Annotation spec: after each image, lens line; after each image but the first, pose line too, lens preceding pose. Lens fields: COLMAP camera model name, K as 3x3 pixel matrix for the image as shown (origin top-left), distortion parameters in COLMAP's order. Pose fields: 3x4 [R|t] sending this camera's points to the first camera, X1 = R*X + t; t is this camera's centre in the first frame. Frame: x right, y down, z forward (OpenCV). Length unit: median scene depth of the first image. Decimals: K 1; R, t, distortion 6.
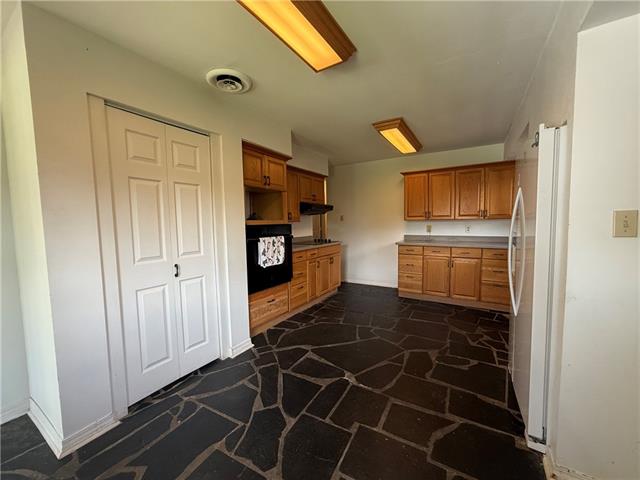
lens RADIAL K [[255.4, 0, 320.3], [0, 255.4, 239.7], [0, 0, 1]] dist [0.003558, 0.000186]
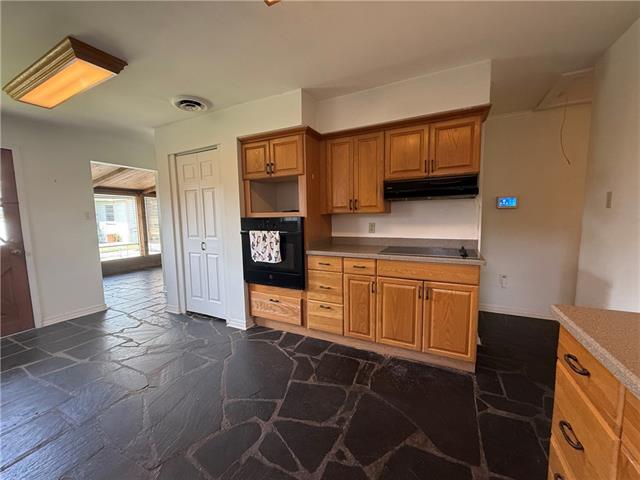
lens RADIAL K [[255.4, 0, 319.5], [0, 255.4, 240.3], [0, 0, 1]] dist [0.003558, 0.000186]
pose [[0.076493, 0.113261, -0.990616, 0.722519], [-0.055580, 0.992467, 0.109181, -0.087073], [0.995520, 0.046707, 0.082212, 1.104124]]
